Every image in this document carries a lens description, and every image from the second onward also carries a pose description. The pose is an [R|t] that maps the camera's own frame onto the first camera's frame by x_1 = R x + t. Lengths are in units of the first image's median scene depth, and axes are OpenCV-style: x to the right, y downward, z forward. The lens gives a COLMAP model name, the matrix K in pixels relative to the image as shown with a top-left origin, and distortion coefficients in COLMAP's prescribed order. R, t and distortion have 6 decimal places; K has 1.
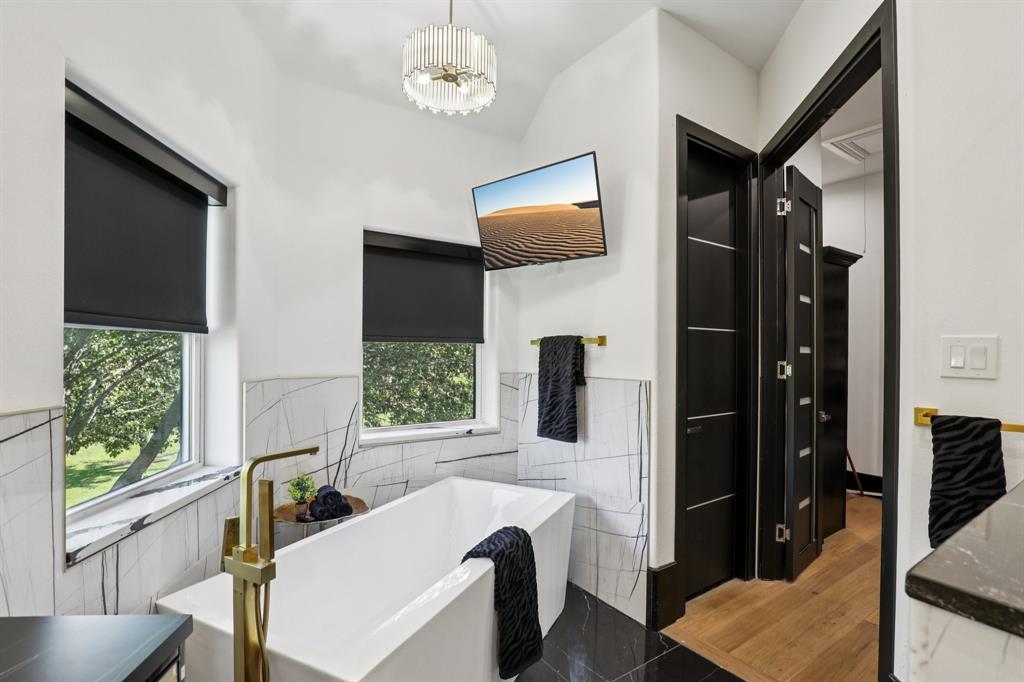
lens RADIAL K [[481.5, 0, 516.1], [0, 481.5, 350.4], [0, 0, 1]] dist [-0.026875, 0.000359]
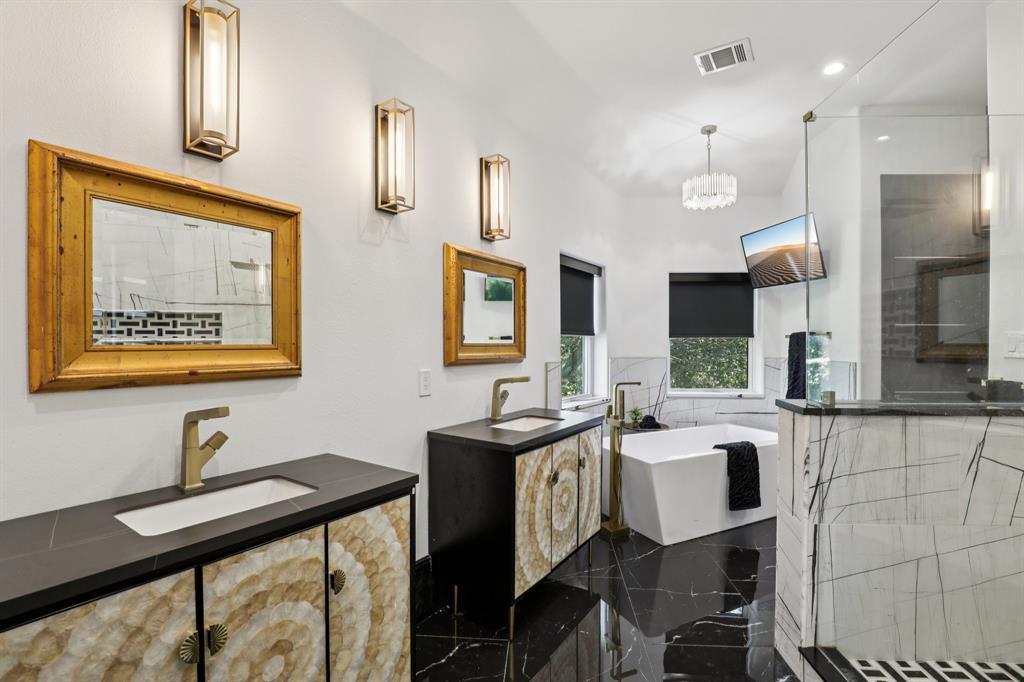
lens RADIAL K [[474.7, 0, 513.5], [0, 474.7, 344.3], [0, 0, 1]] dist [-0.016425, -0.000179]
pose [[0.775567, -0.005581, -0.631240, 0.370567], [0.005986, 0.999981, -0.001487, 0.004058], [0.631237, -0.002625, 0.775586, -0.779623]]
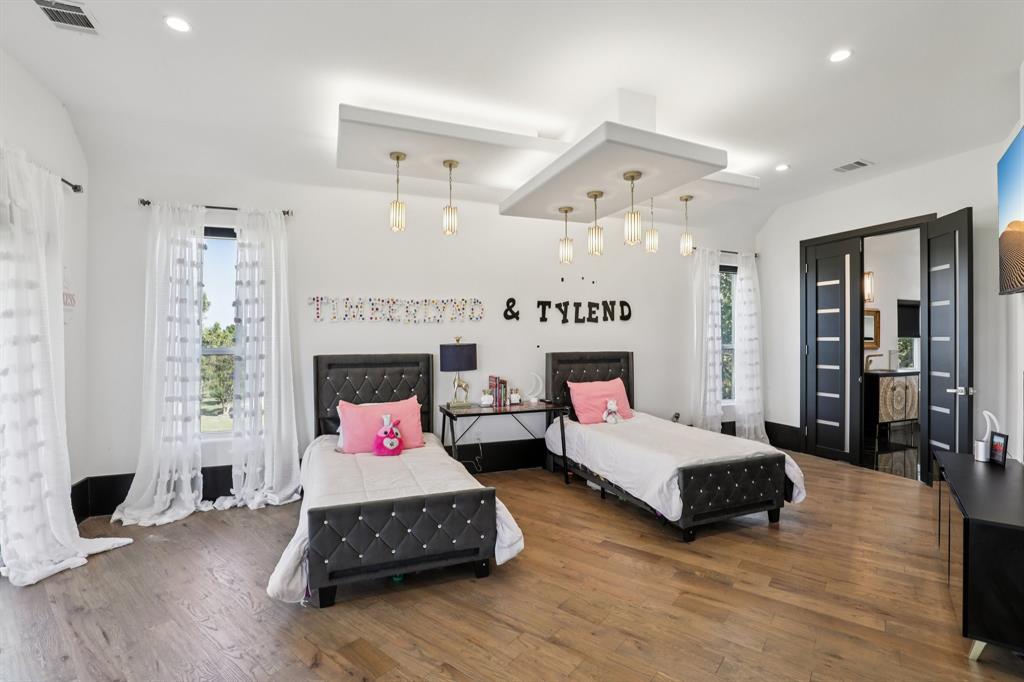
lens RADIAL K [[474.7, 0, 513.9], [0, 474.7, 342.1], [0, 0, 1]] dist [-0.016425, -0.000179]
pose [[0.294088, -0.004584, -0.955767, 1.857948], [0.002230, 0.999989, -0.004110, 0.009335], [0.955776, -0.000923, 0.294095, -3.008385]]
